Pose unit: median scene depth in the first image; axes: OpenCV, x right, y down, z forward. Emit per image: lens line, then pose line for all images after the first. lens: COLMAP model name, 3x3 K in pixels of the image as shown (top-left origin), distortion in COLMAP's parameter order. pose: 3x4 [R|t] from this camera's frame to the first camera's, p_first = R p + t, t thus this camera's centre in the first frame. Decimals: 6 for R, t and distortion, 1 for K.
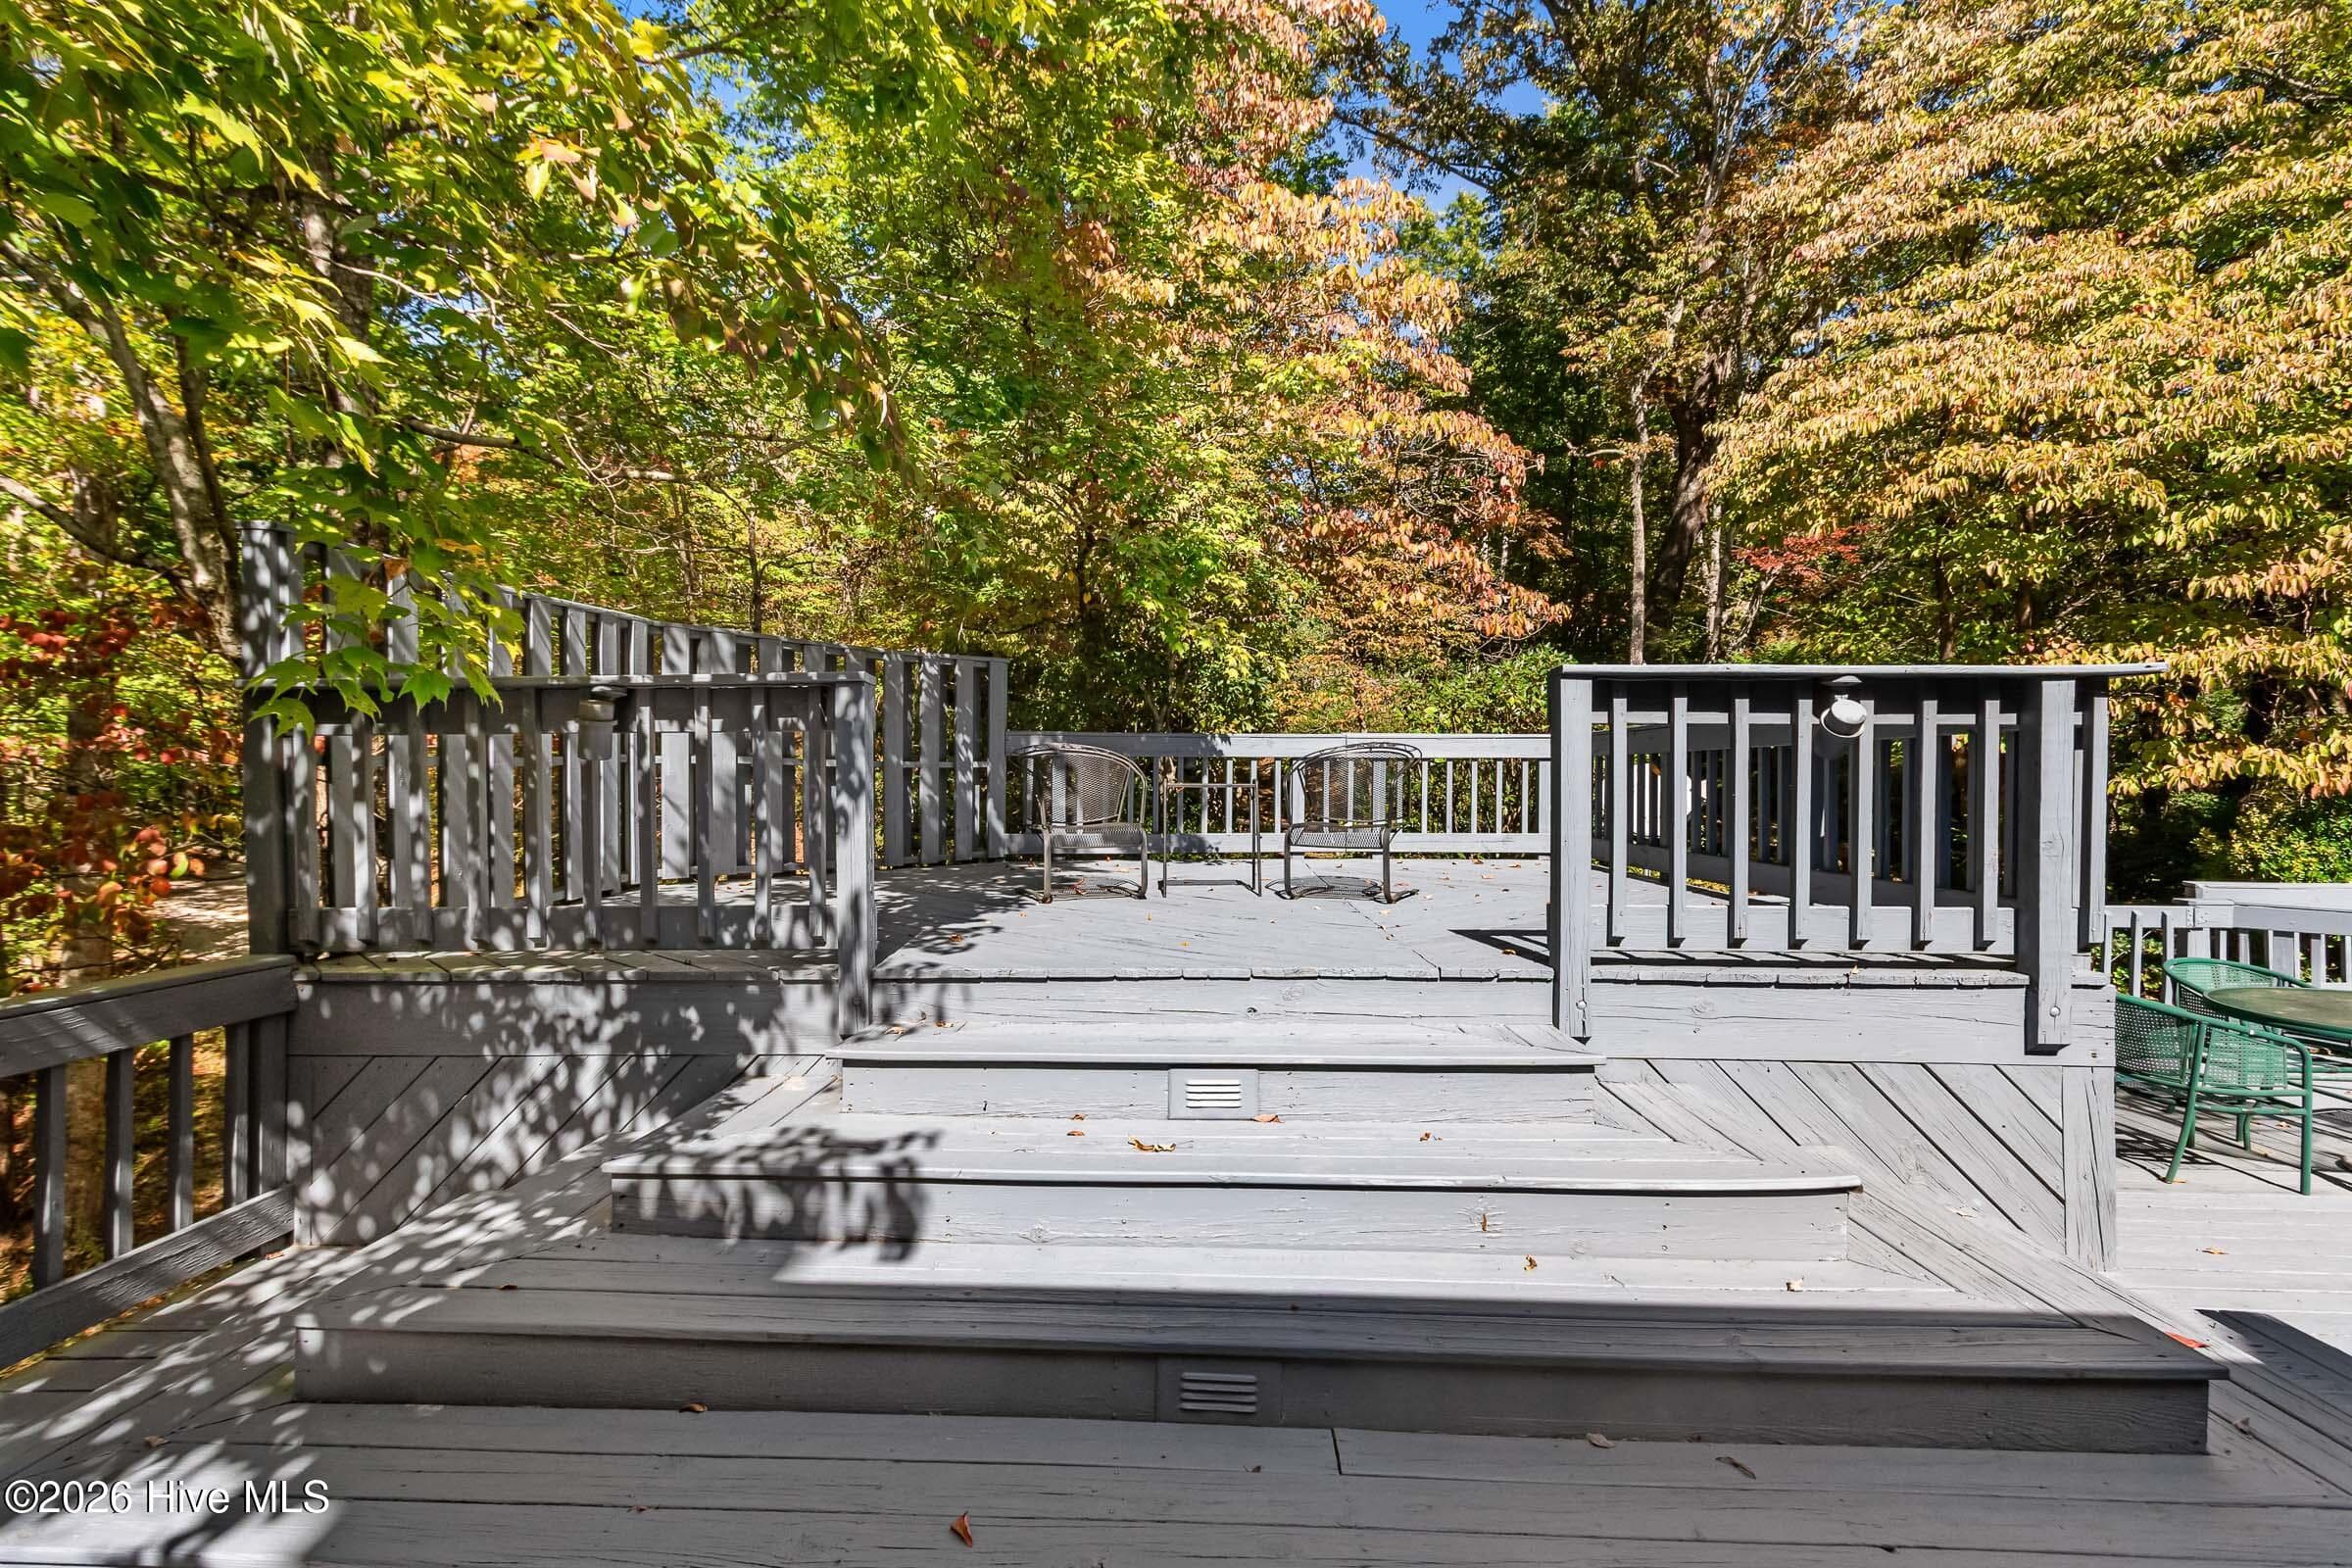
lens RADIAL K [[1151.9, 0, 1161.6], [0, 1151.9, 783.5], [0, 0, 1]] dist [0.009422, -0.002395]
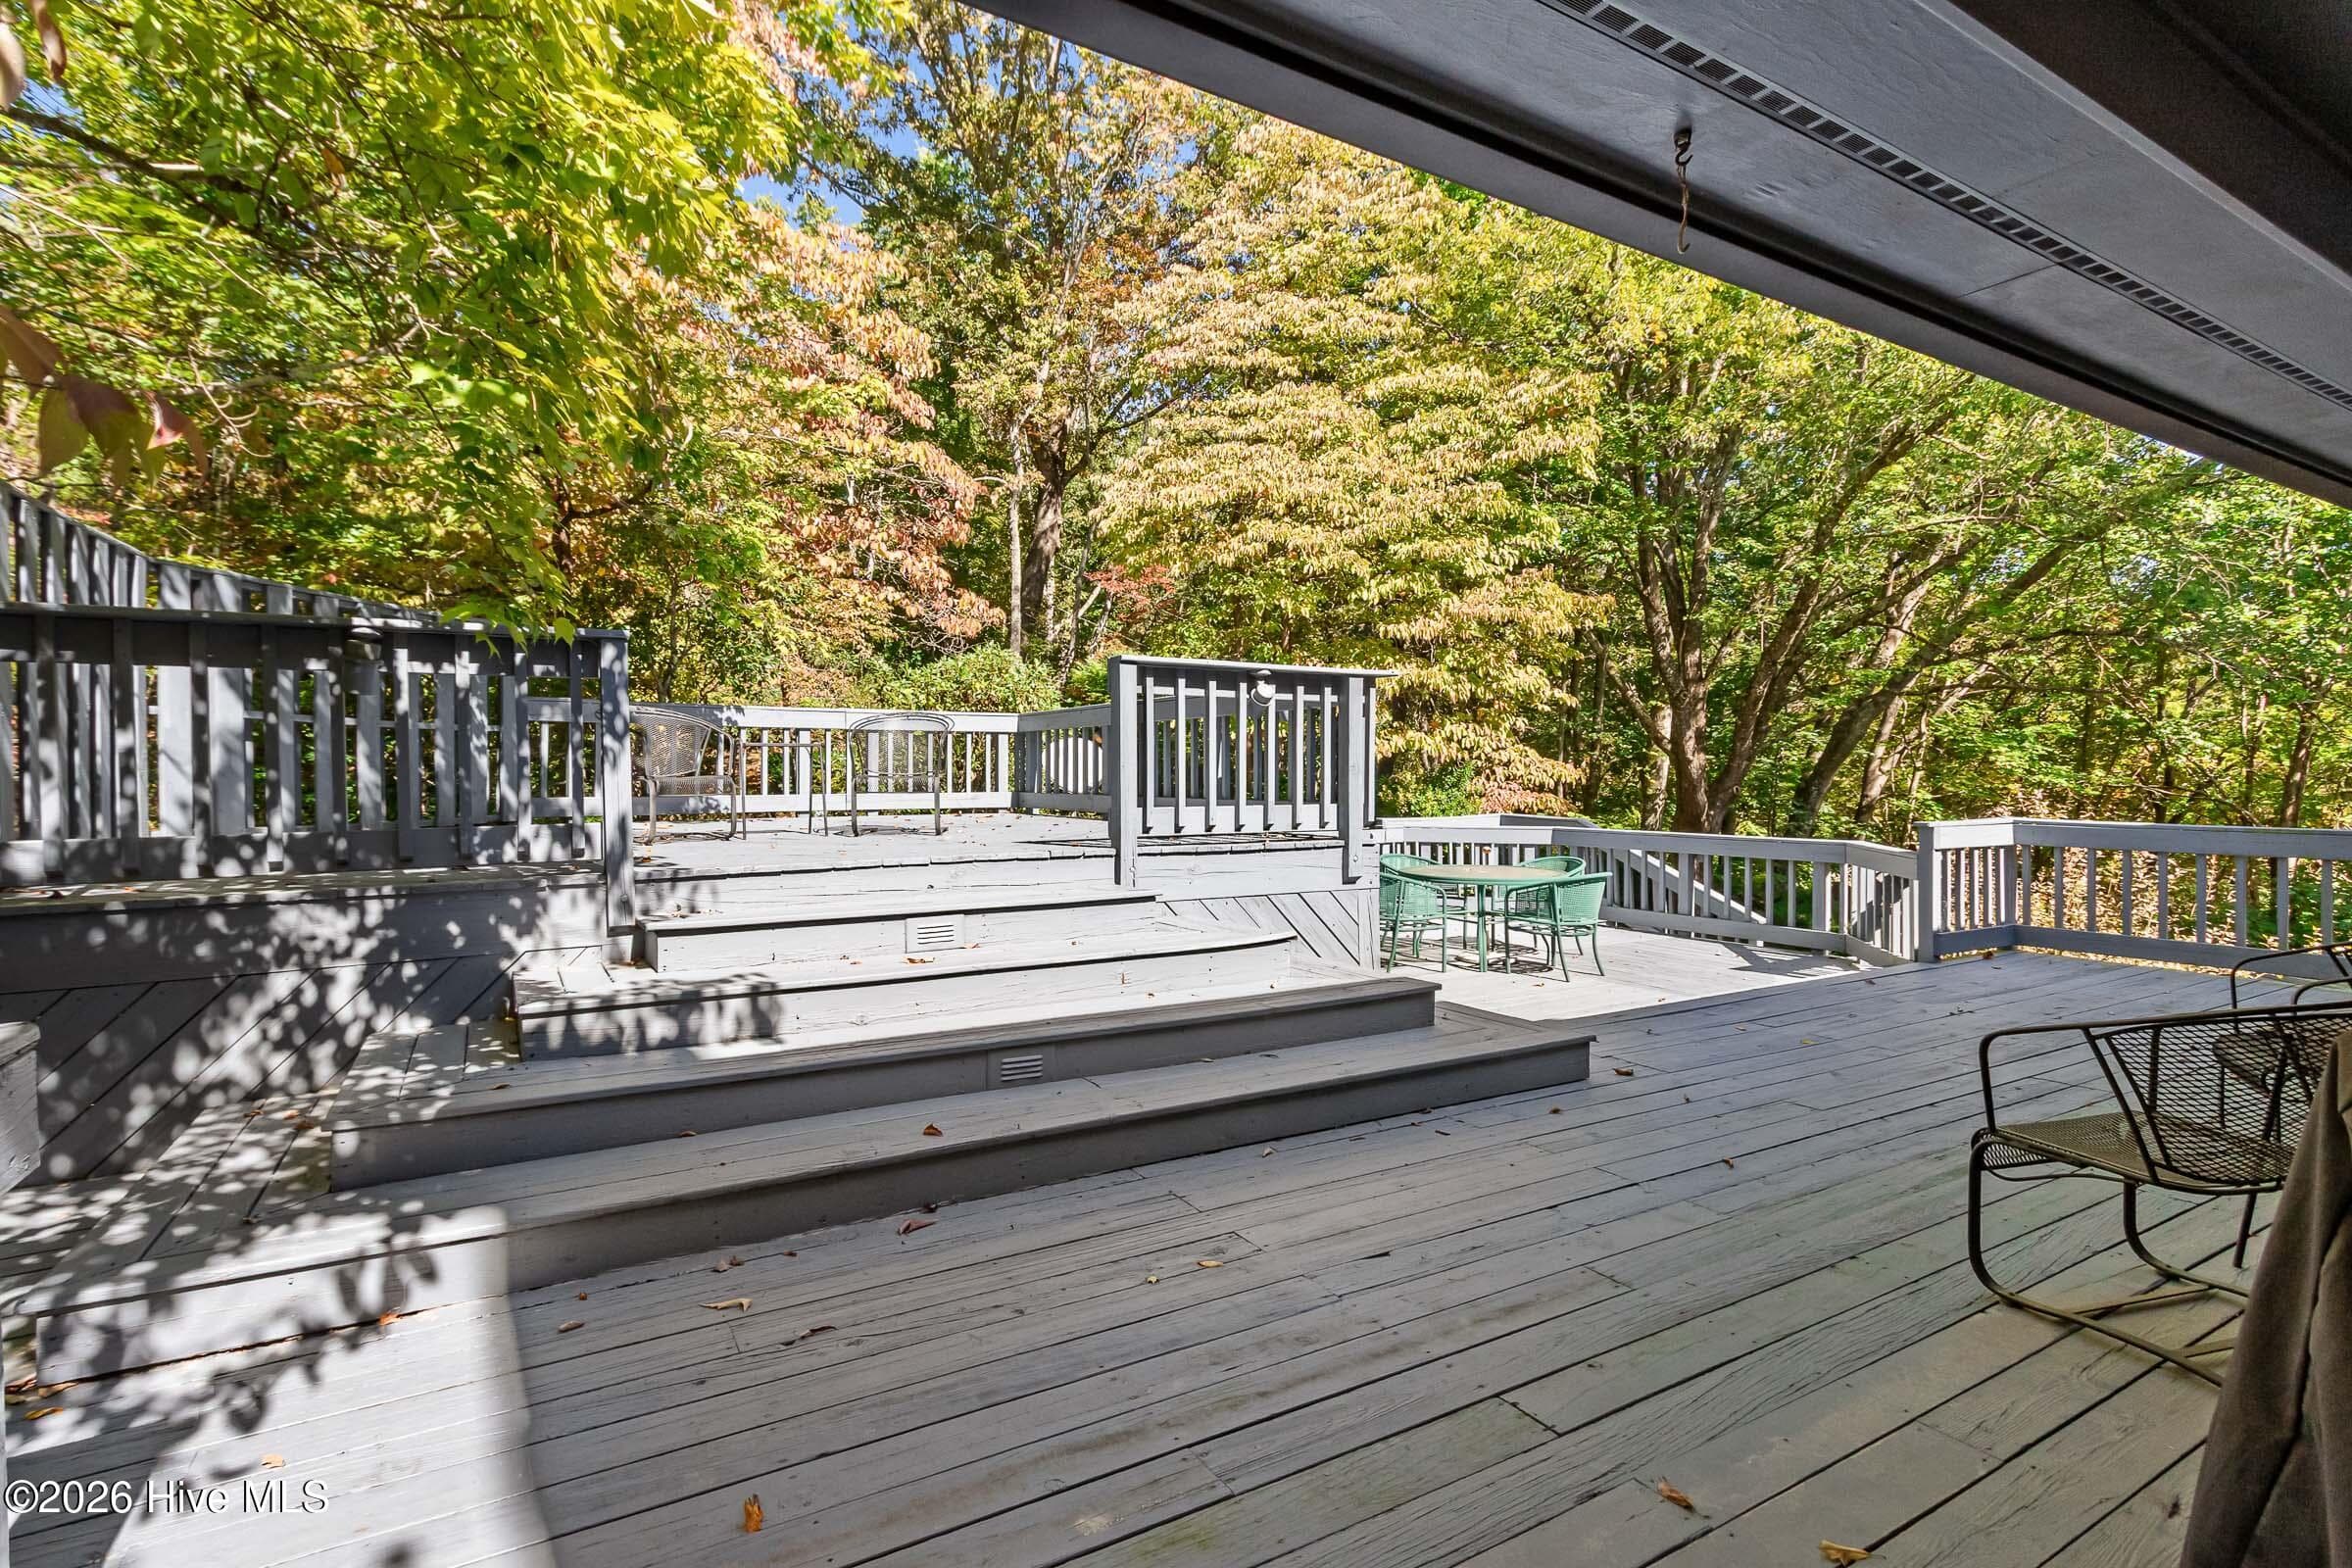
lens RADIAL K [[1151.9, 0, 1182.0], [0, 1151.9, 785.1], [0, 0, 1]] dist [0.009422, -0.002395]
pose [[0.836665, -0.011990, 0.547584, -0.208128], [0.009289, 0.999927, 0.007701, 0.029441], [-0.547636, -0.001356, 0.836715, -0.170814]]
